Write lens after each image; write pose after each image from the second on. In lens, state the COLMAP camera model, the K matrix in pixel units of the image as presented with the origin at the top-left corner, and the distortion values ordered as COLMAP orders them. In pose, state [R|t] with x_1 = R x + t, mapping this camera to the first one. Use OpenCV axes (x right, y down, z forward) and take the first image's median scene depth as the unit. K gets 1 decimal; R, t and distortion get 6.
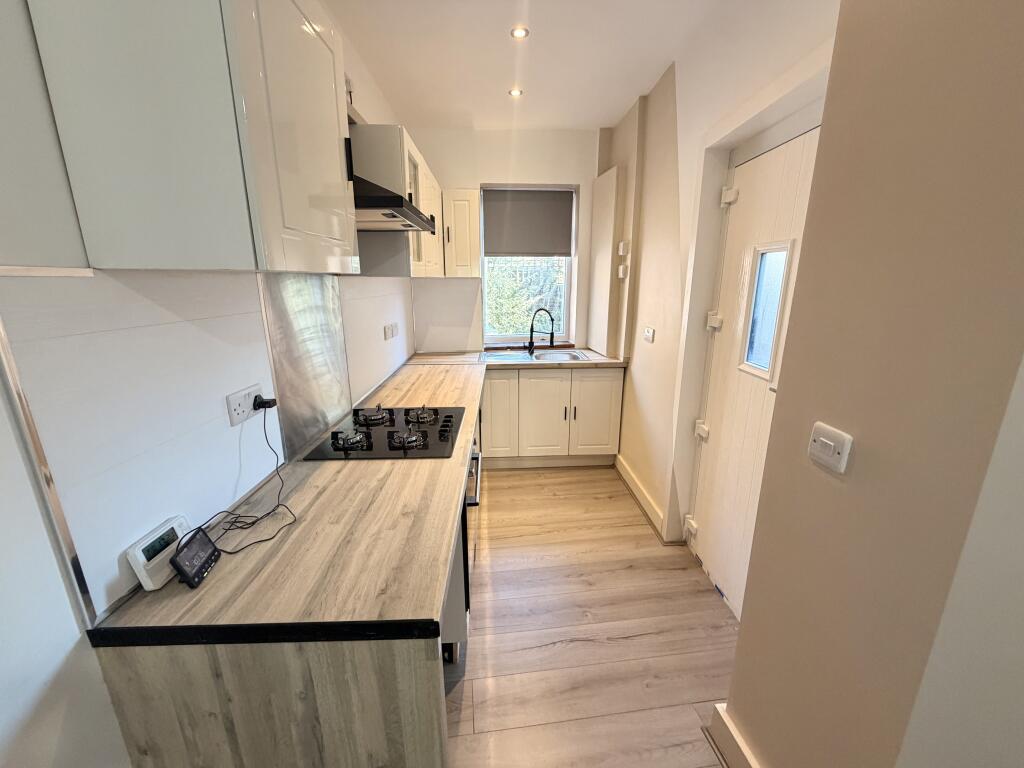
lens RADIAL K [[405.9, 0, 509.4], [0, 405.9, 381.7], [0, 0, 1]] dist [-0.002098, 0.000045]
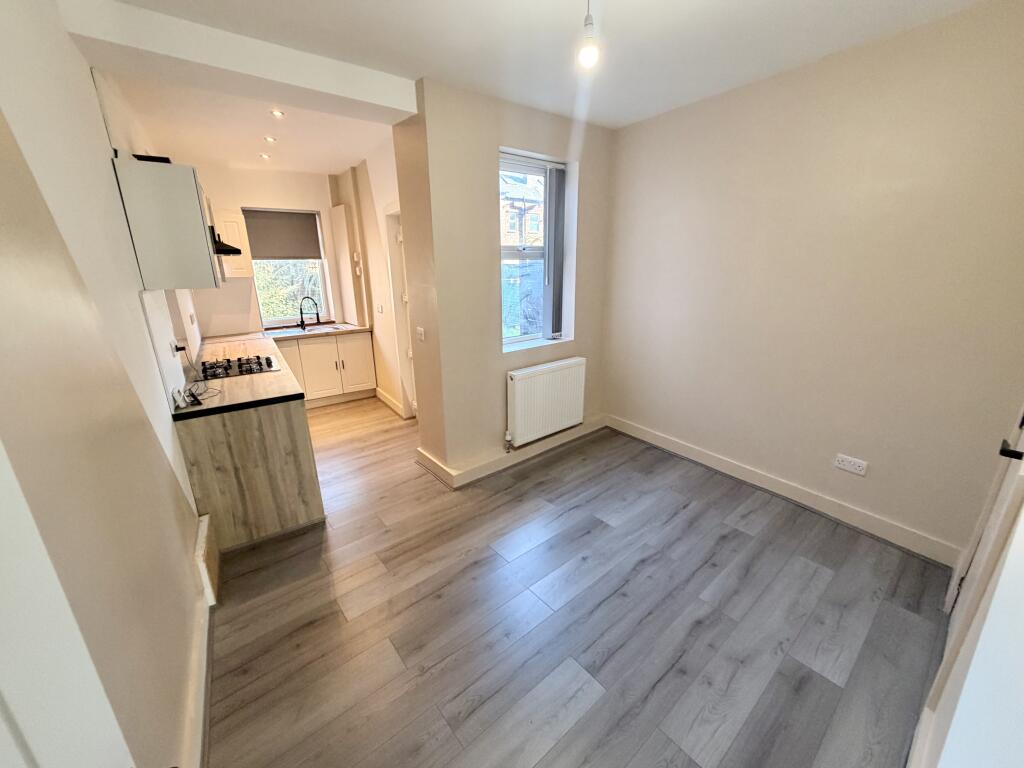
lens RADIAL K [[405.9, 0, 508.9], [0, 405.9, 385.7], [0, 0, 1]] dist [-0.002098, 0.000045]
pose [[0.844630, -0.160438, 0.510744, -0.106664], [0.137132, 0.987046, 0.083278, 0.117327], [-0.517489, -0.000300, 0.855690, -0.645545]]
